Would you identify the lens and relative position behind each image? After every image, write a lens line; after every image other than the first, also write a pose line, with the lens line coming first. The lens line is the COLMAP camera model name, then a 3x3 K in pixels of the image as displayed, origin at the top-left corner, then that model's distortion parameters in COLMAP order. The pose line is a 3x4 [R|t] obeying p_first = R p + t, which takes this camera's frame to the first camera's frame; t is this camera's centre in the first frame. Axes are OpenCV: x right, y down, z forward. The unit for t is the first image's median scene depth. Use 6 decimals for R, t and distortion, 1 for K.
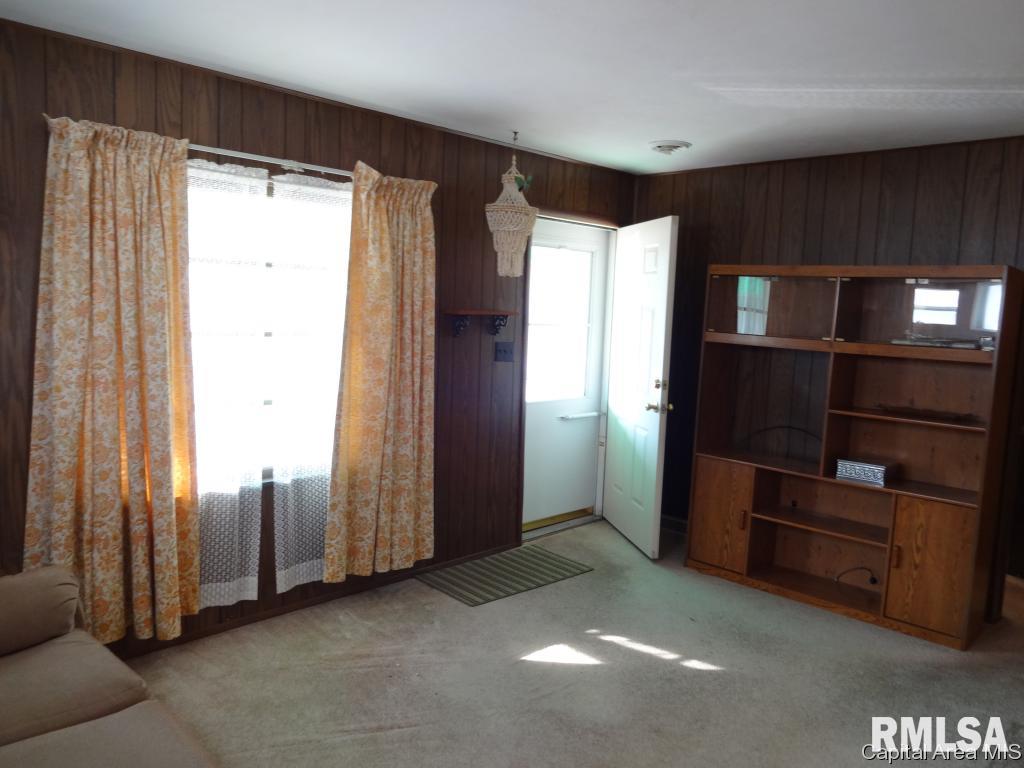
lens RADIAL K [[754.7, 0, 513.1], [0, 754.7, 384.4], [0, 0, 1]] dist [0.002897, -0.010141]
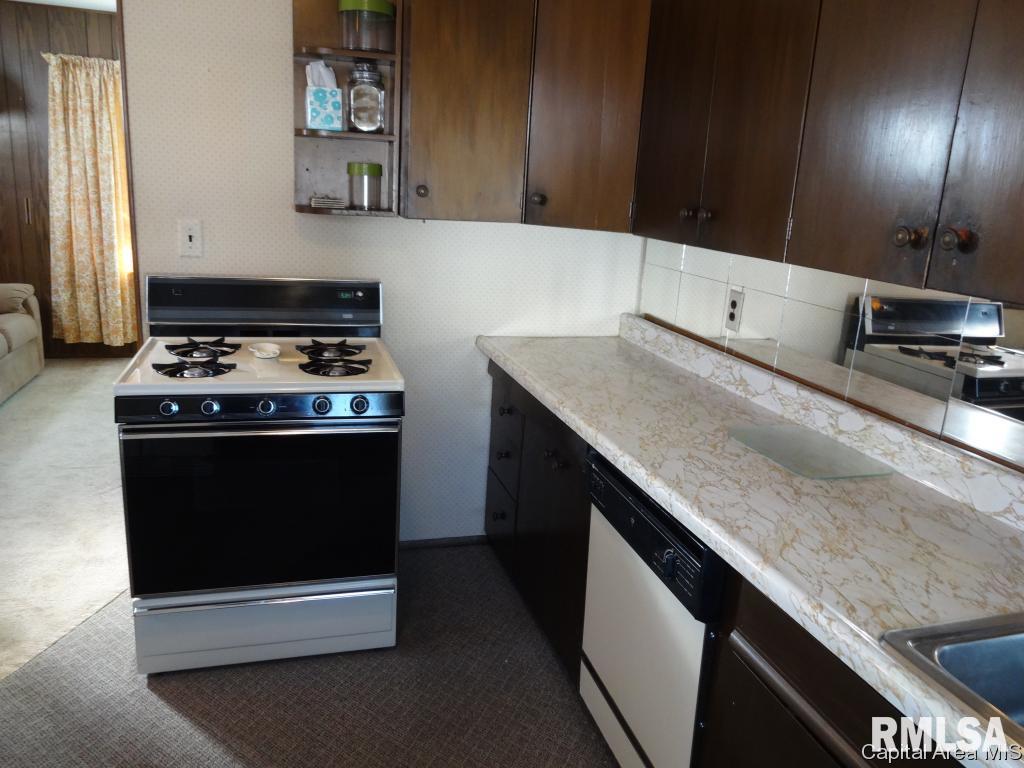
lens RADIAL K [[754.7, 0, 519.9], [0, 754.7, 384.5], [0, 0, 1]] dist [0.002897, -0.010141]
pose [[0.883071, 0.135994, -0.449101, 1.323875], [-0.078650, 0.986439, 0.144058, 0.092912], [0.462602, -0.091891, 0.881791, -0.182770]]
